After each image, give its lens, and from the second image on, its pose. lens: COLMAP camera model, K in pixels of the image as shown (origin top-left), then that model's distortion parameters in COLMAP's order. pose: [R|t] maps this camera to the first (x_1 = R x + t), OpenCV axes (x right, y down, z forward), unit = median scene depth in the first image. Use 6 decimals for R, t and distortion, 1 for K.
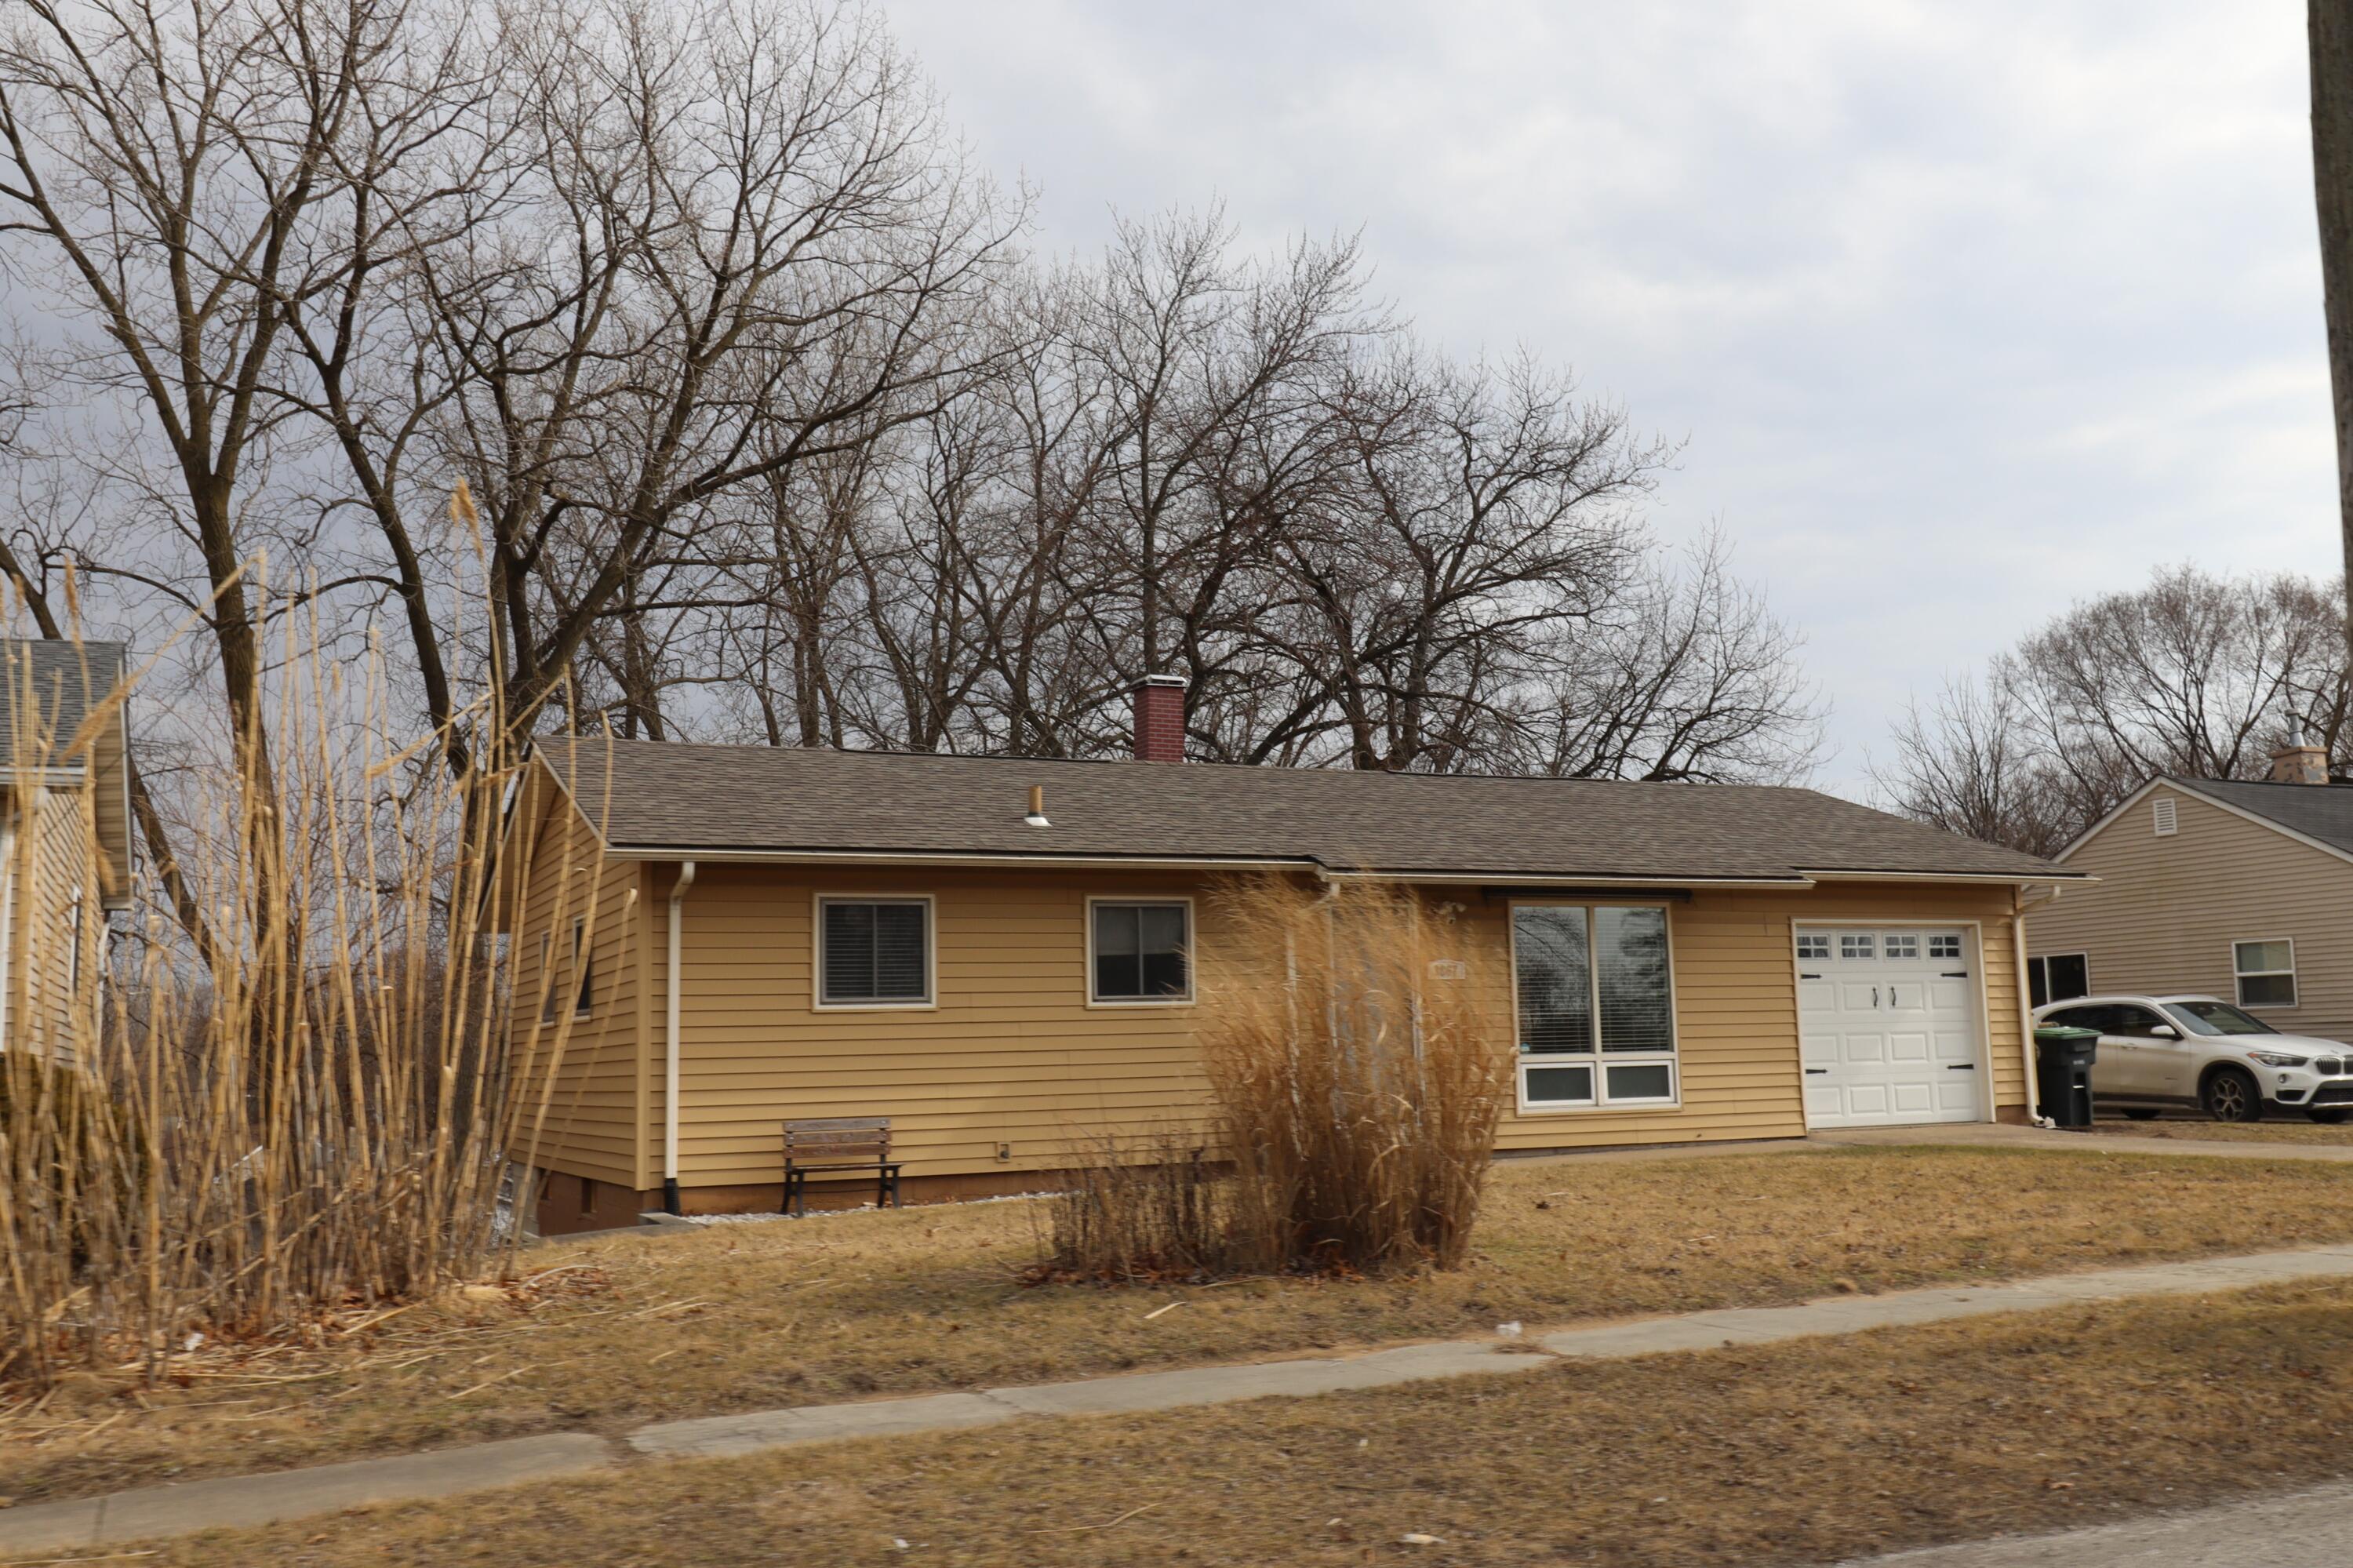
lens RADIAL K [[1990.7, 0, 1176.5], [0, 1990.7, 784.0], [0, 0, 1]] dist [-0.008547, -0.005844]
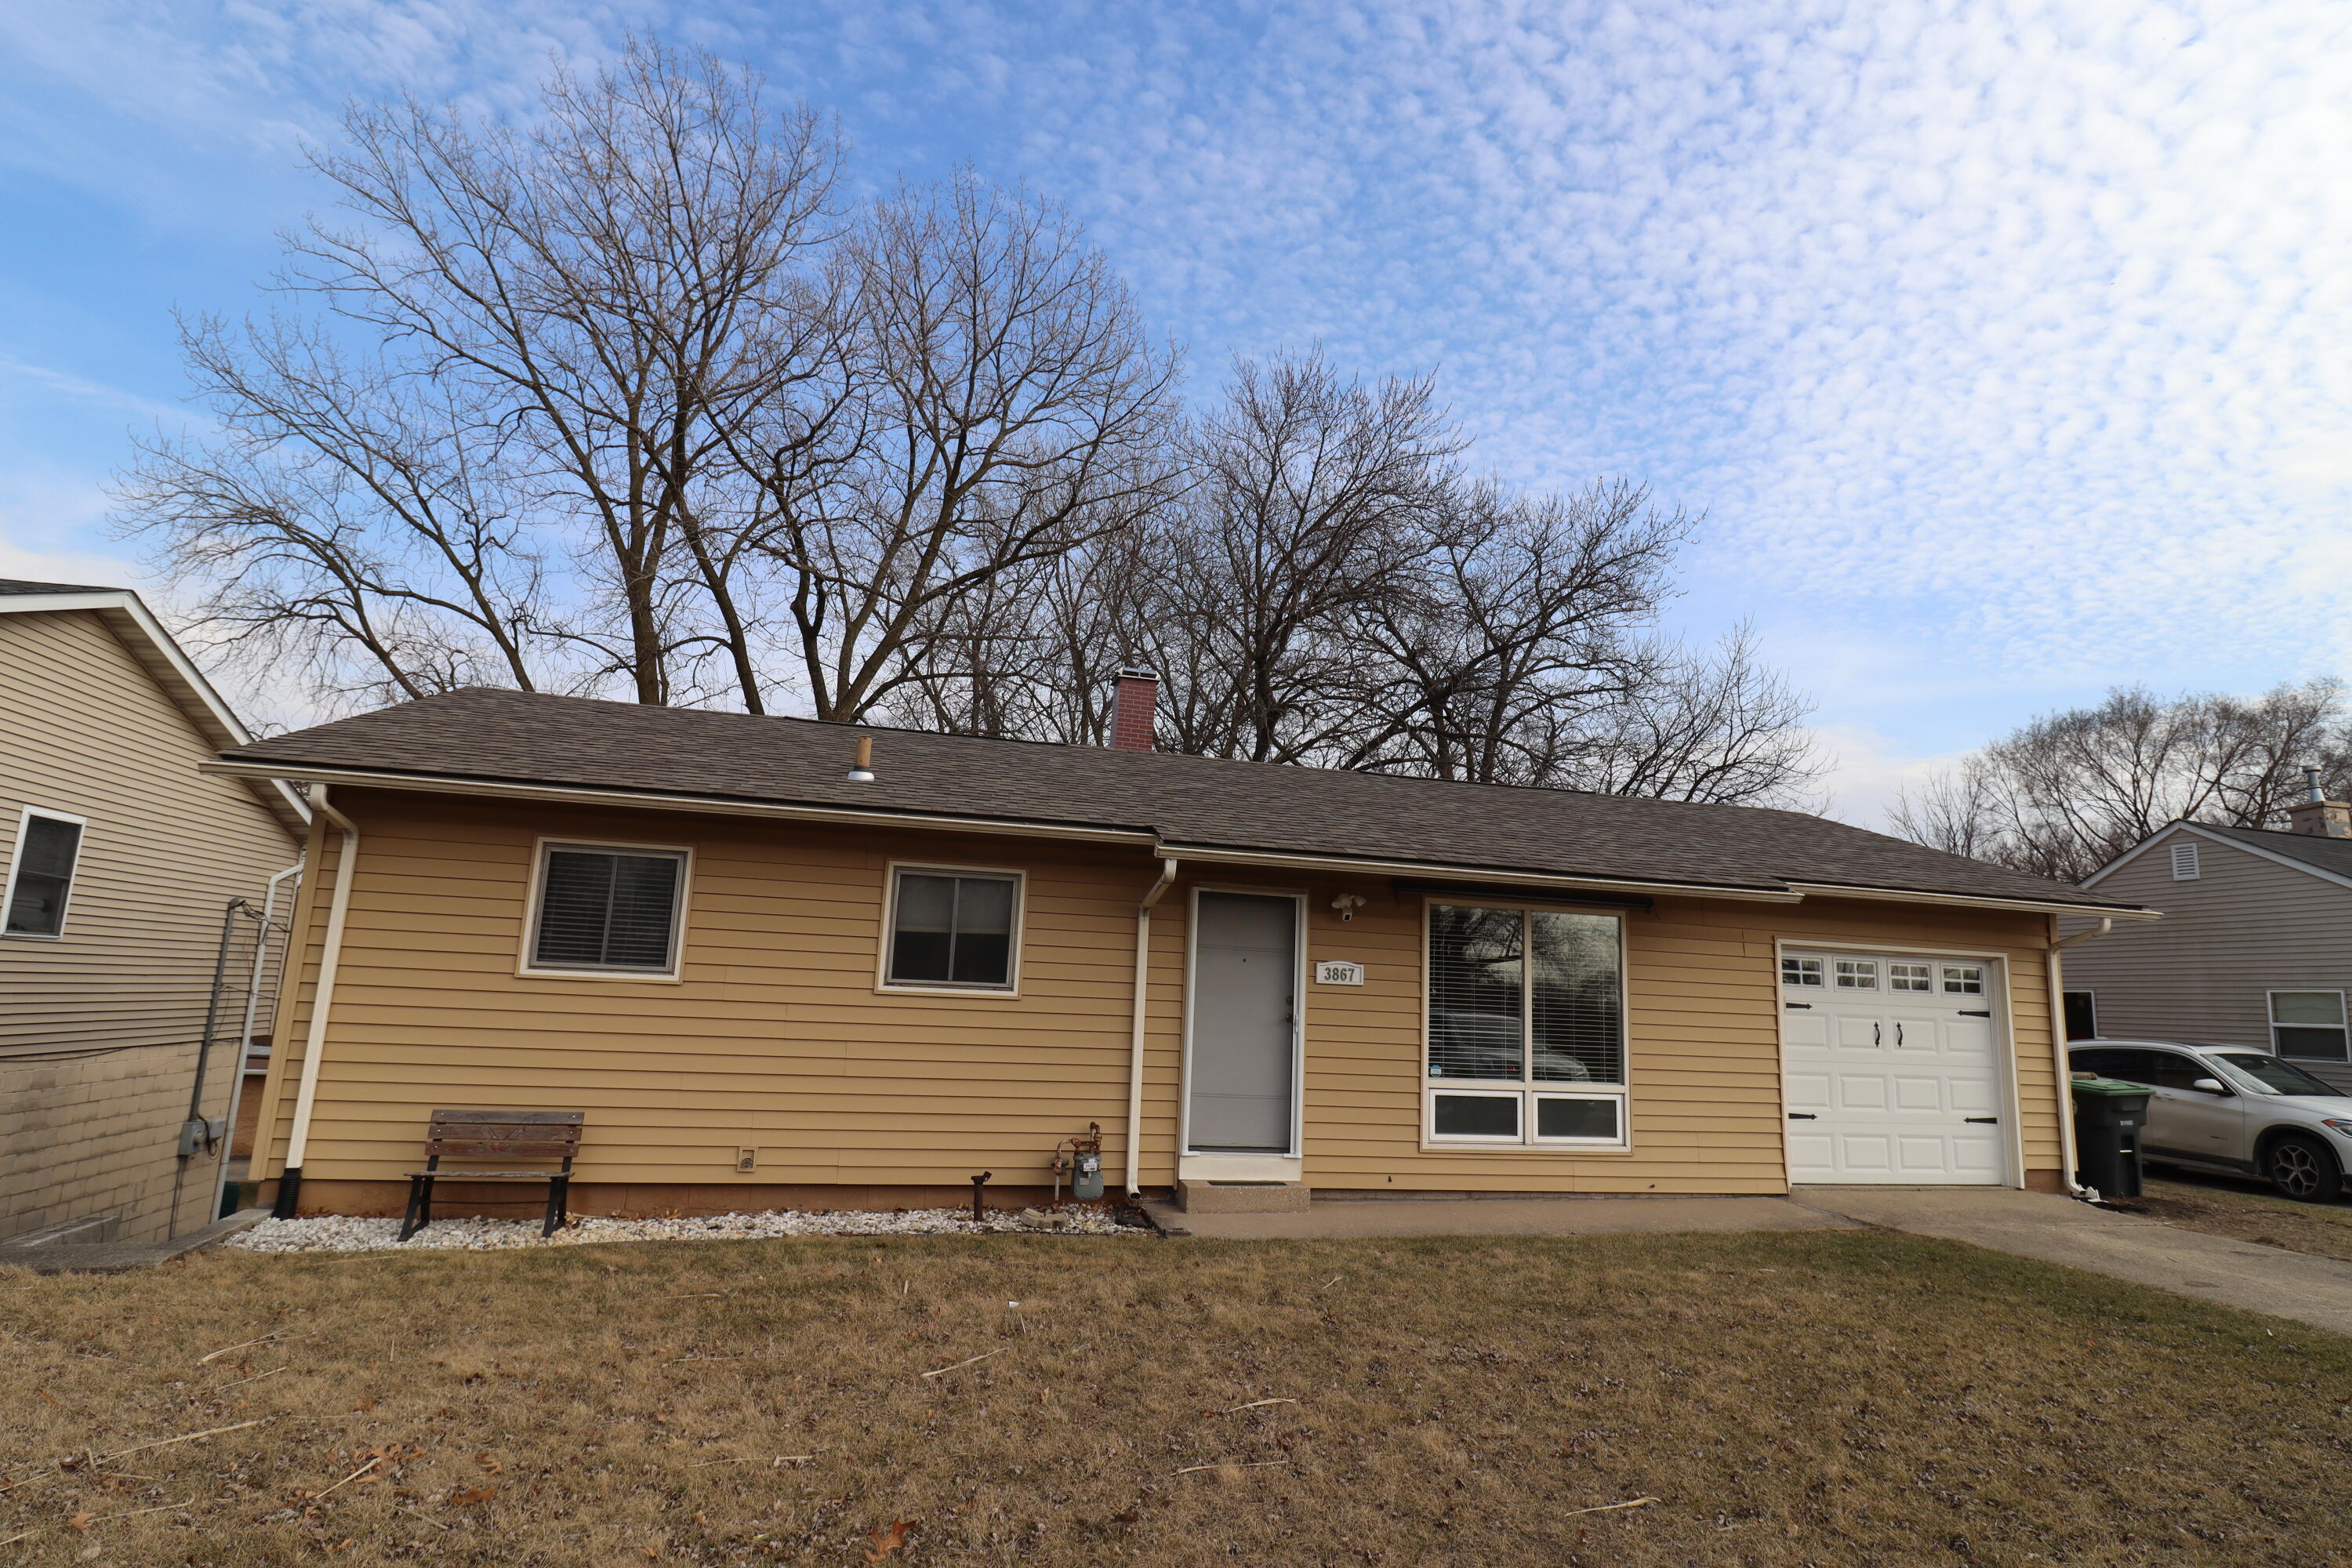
lens RADIAL K [[1212.1, 0, 1178.2], [0, 1212.1, 765.5], [0, 0, 1]] dist [0.000961, -0.014011]
pose [[0.982817, 0.033428, -0.181529, 0.139922], [-0.043578, 0.997685, -0.052215, 0.030030], [0.179364, 0.059228, 0.981998, 0.409499]]
